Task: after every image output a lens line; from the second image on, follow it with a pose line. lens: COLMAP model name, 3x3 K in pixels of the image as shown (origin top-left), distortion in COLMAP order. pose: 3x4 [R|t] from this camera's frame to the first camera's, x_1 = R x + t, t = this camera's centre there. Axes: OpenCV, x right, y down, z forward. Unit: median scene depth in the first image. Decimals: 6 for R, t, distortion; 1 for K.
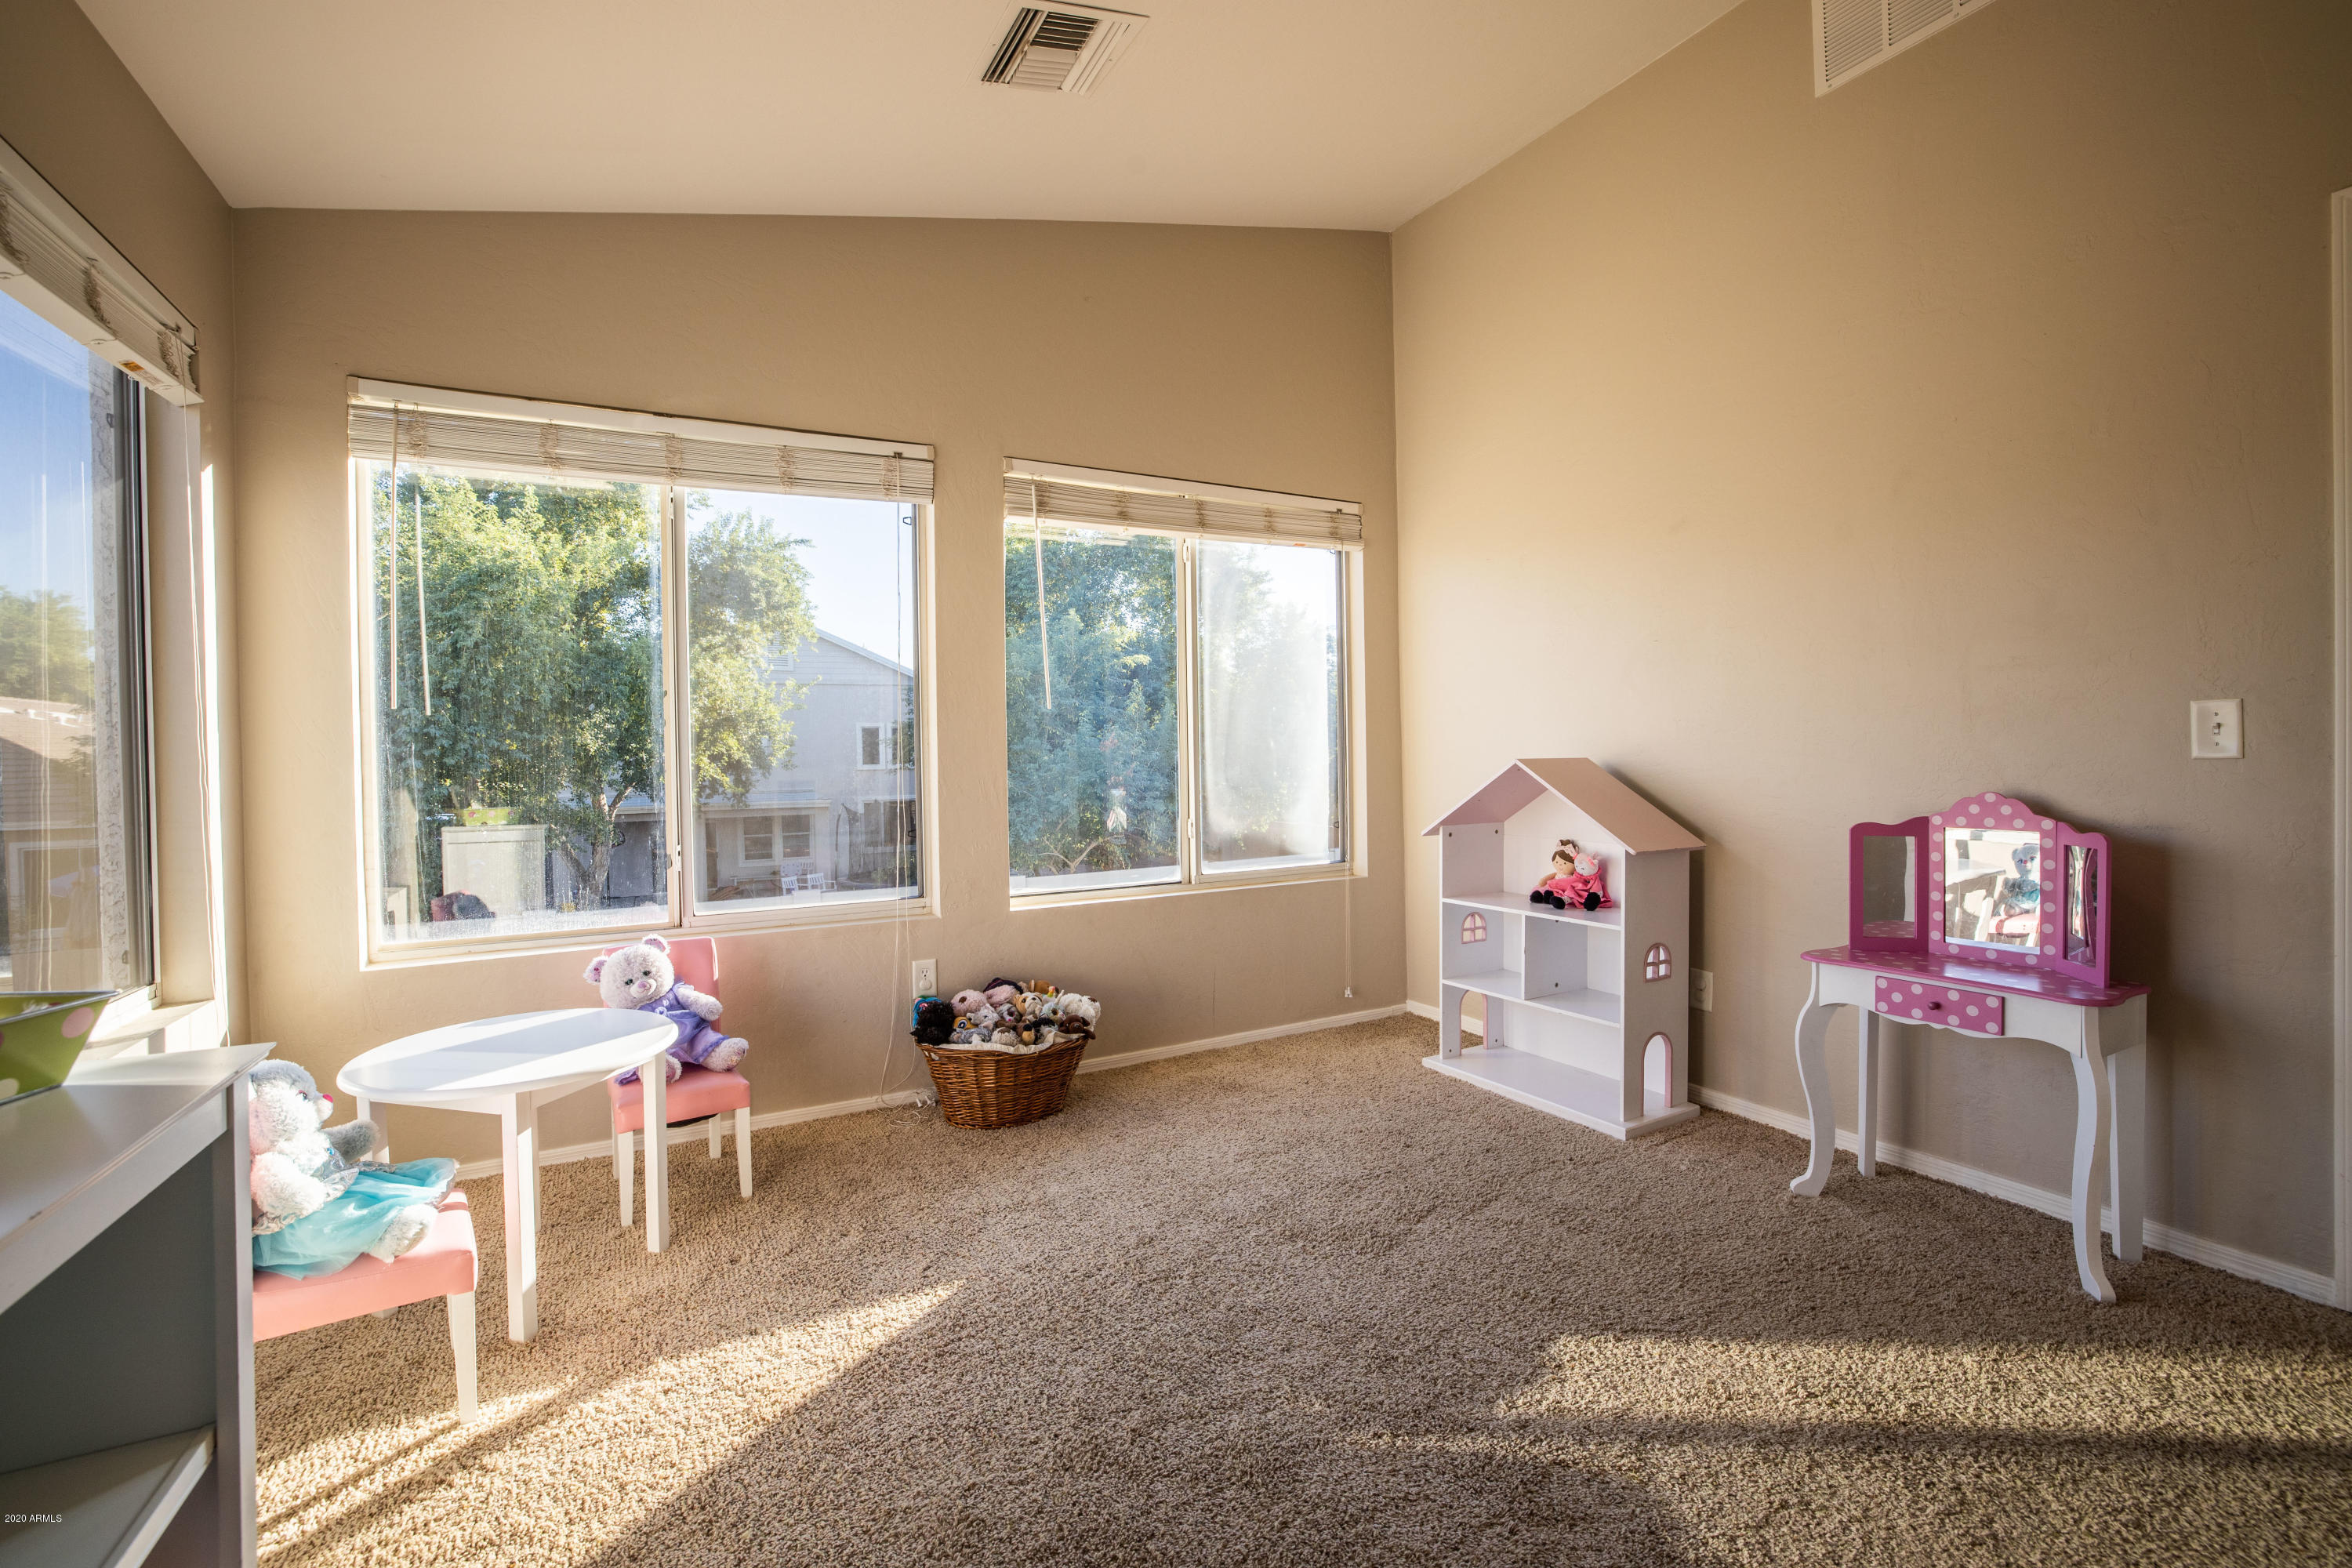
lens RADIAL K [[1034.4, 0, 1177.2], [0, 1034.4, 761.0], [0, 0, 1]] dist [-0.014116, 0.000095]
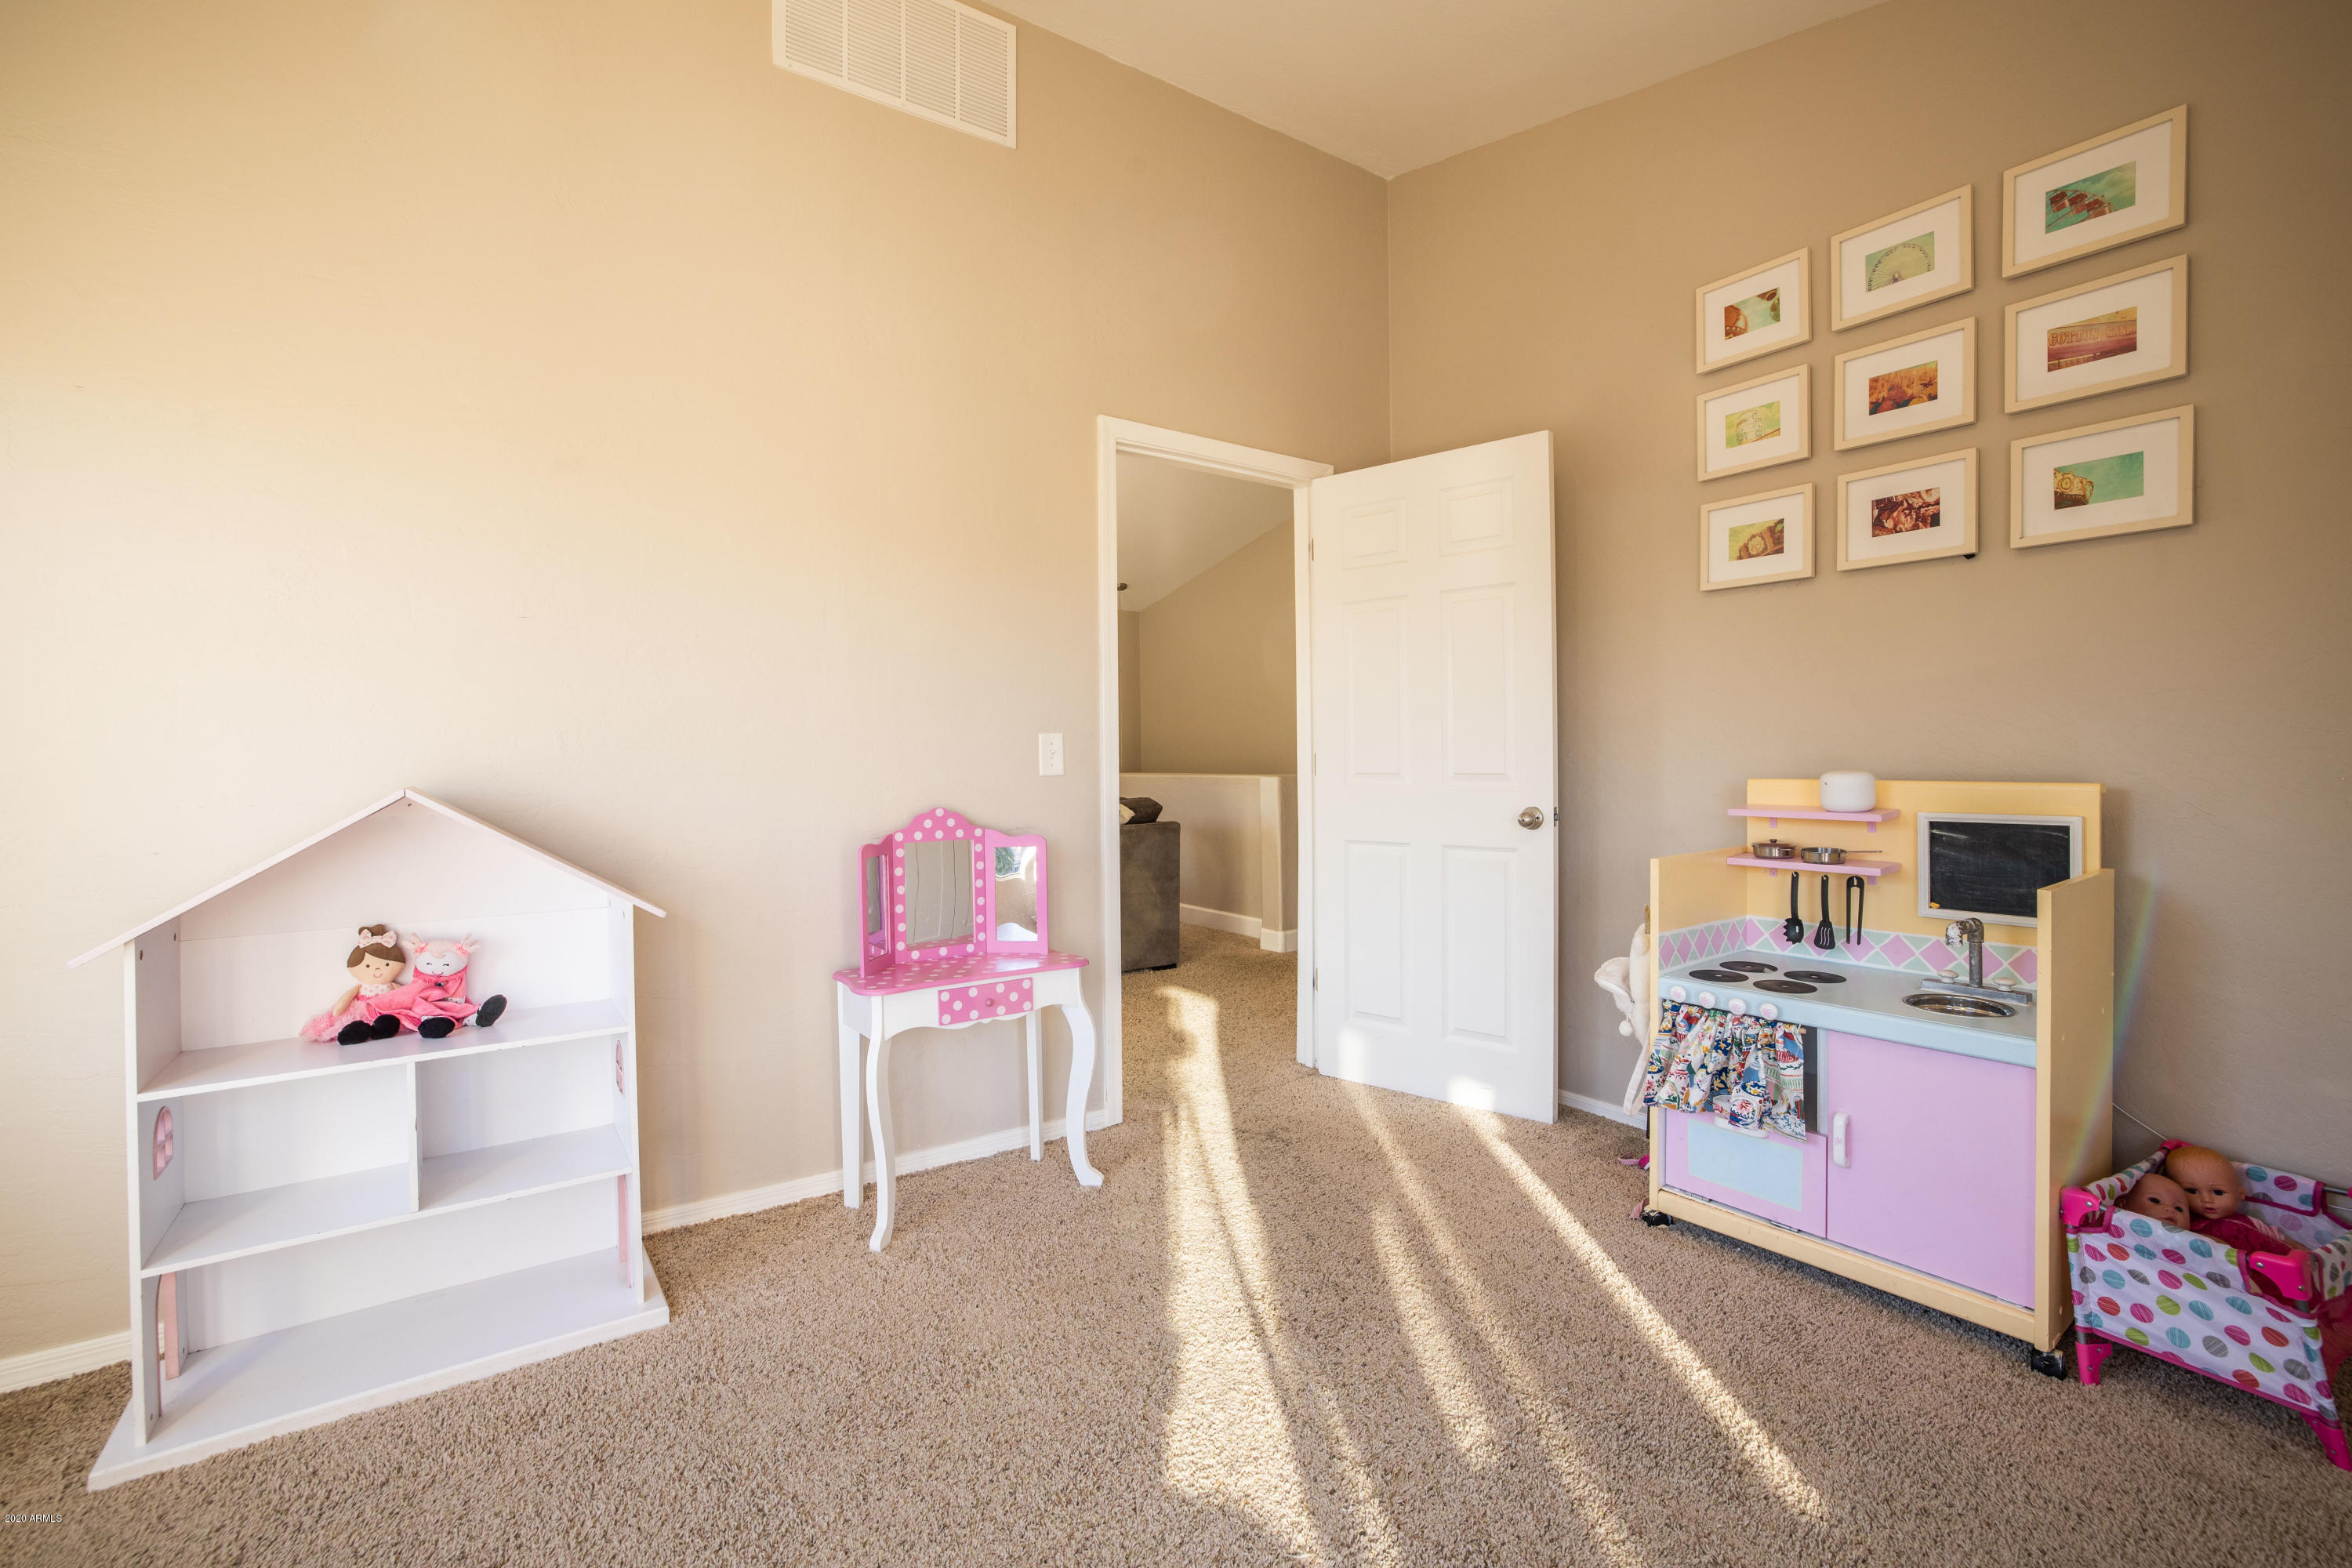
lens RADIAL K [[1034.4, 0, 1177.2], [0, 1034.4, 761.0], [0, 0, 1]] dist [-0.014116, 0.000095]
pose [[-0.092715, 0.017552, 0.995538, -0.349131], [0.026548, 0.999533, -0.015150, 0.002825], [-0.995339, 0.025025, -0.093138, 0.816964]]
